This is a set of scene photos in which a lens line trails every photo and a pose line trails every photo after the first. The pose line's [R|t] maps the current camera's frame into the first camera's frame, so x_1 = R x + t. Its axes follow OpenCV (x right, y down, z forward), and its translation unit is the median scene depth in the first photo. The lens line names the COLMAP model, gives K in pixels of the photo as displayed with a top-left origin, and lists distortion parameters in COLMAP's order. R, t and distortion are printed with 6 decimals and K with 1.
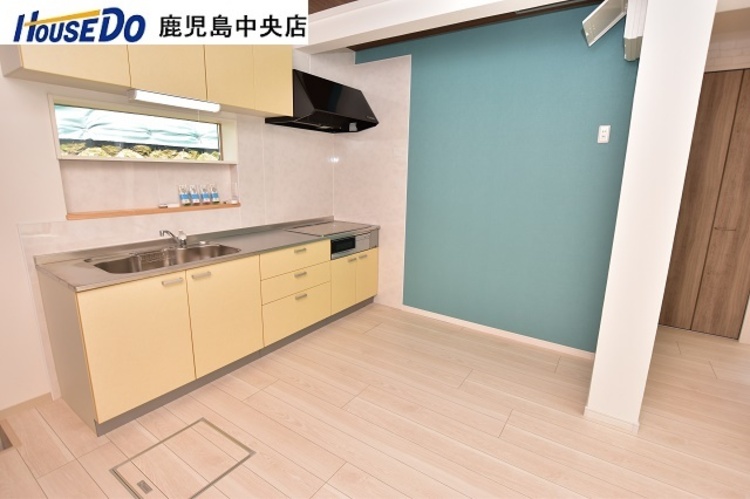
lens RADIAL K [[362.8, 0, 376.4], [0, 362.8, 246.9], [0, 0, 1]] dist [-0.000009, 0.000021]
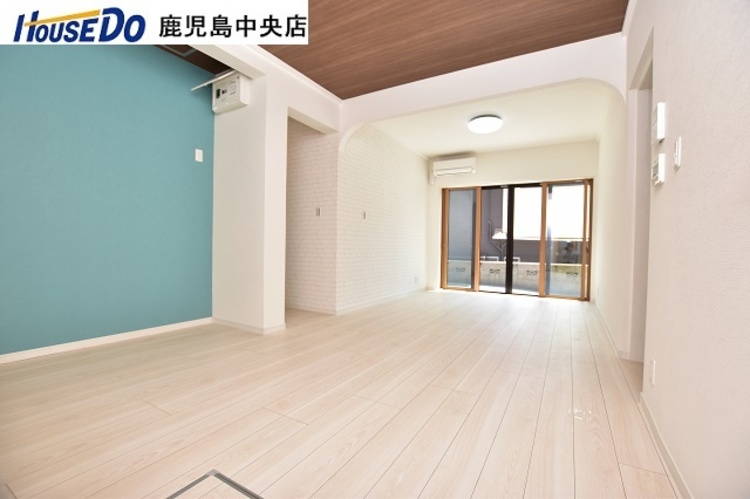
lens RADIAL K [[328.6, 0, 376.3], [0, 328.6, 249.9], [0, 0, 1]] dist [-0.020459, 0.000148]
pose [[-0.059260, -0.034783, 0.997636, -0.706185], [0.187167, 0.981282, 0.045330, 0.124288], [-0.980539, 0.189411, -0.051640, 0.460156]]
